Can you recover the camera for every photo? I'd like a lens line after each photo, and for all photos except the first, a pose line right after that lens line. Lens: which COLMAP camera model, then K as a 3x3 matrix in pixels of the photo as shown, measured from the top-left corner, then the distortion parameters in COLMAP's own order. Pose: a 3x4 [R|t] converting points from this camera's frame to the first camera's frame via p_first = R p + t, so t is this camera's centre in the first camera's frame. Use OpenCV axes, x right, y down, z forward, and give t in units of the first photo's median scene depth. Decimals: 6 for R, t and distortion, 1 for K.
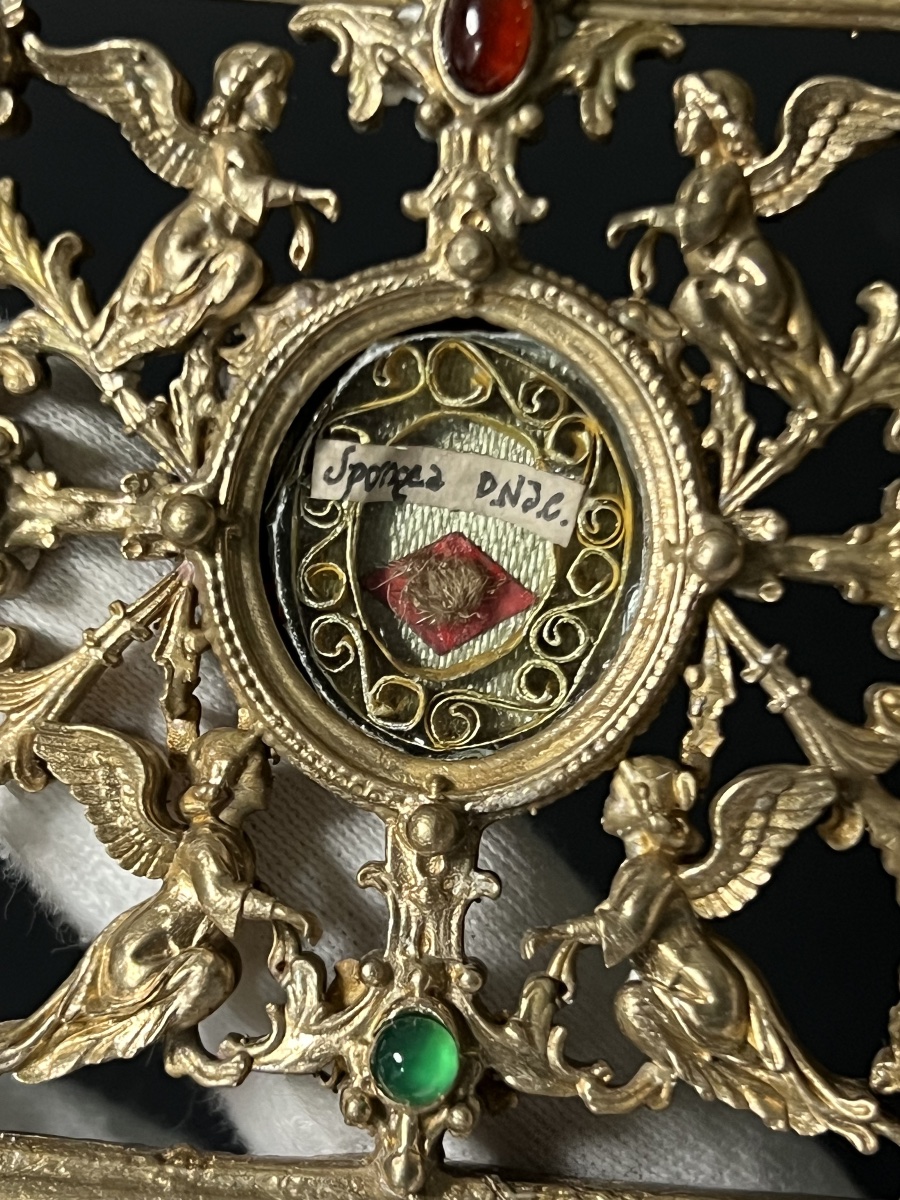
lens RADIAL K [[2746.7, 0, 450.0], [0, 2746.7, 600.0], [0, 0, 1]] dist [0.211070, -1.110480]
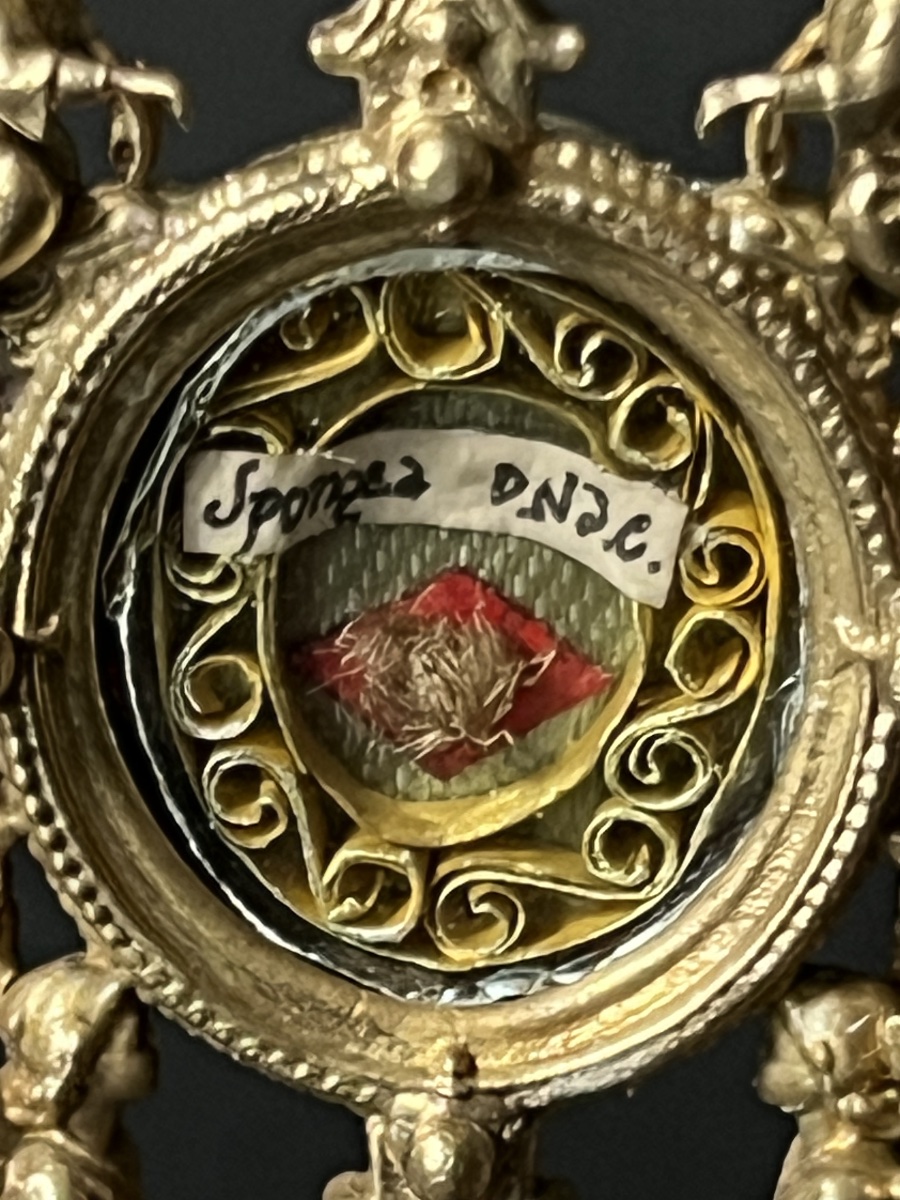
lens RADIAL K [[6434.6, 0, 450.0], [0, 6434.6, 600.0], [0, 0, 1]] dist [0.061635, 9.617446]
pose [[0.997221, -0.062731, -0.040196, 0.052693], [0.072597, 0.939441, 0.334933, -0.455613], [0.016751, -0.336921, 0.941384, -0.197049]]
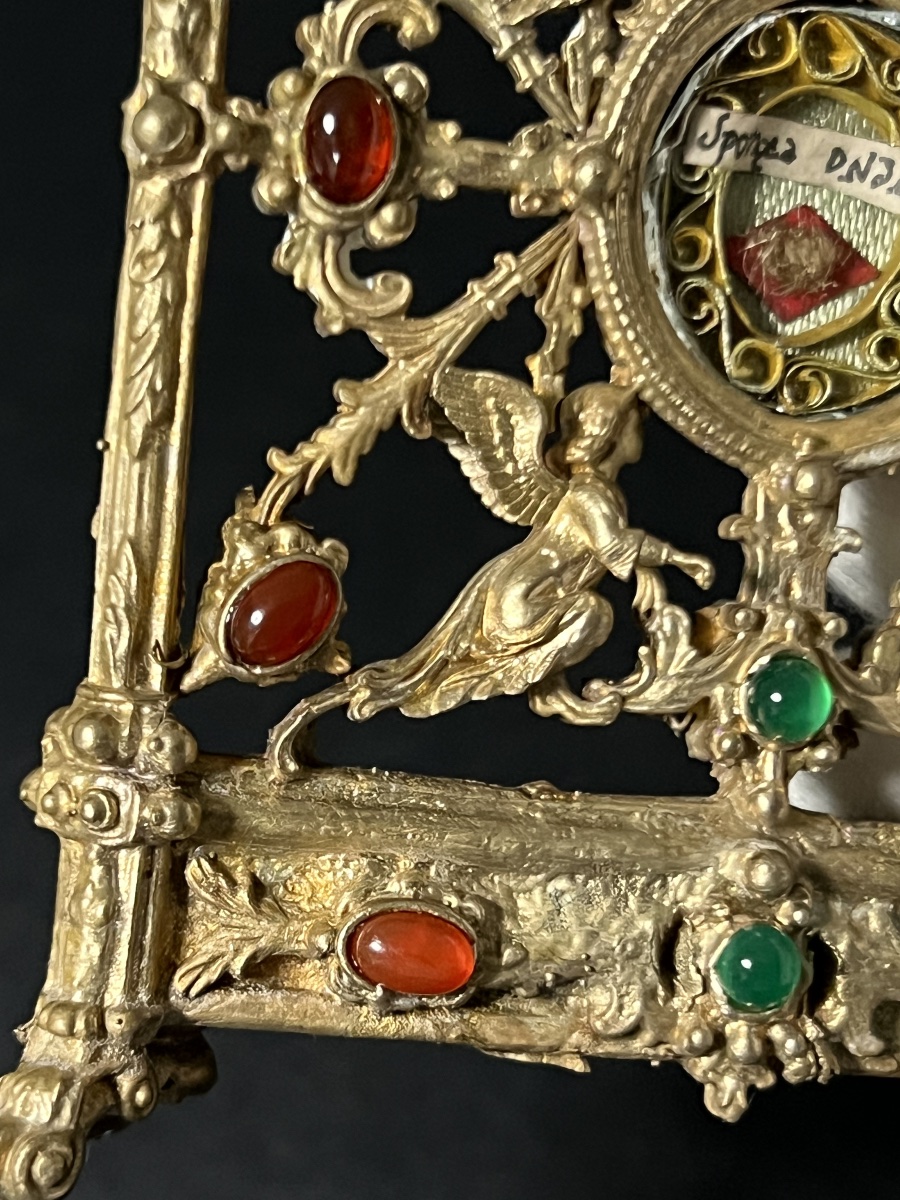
lens RADIAL K [[2746.7, 0, 450.0], [0, 2746.7, 600.0], [0, 0, 1]] dist [0.211070, -1.110480]
pose [[0.980592, 0.021510, 0.194878, -0.340011], [-0.033626, 0.997687, 0.059079, 0.069041], [-0.193156, -0.064485, 0.979047, -0.007022]]
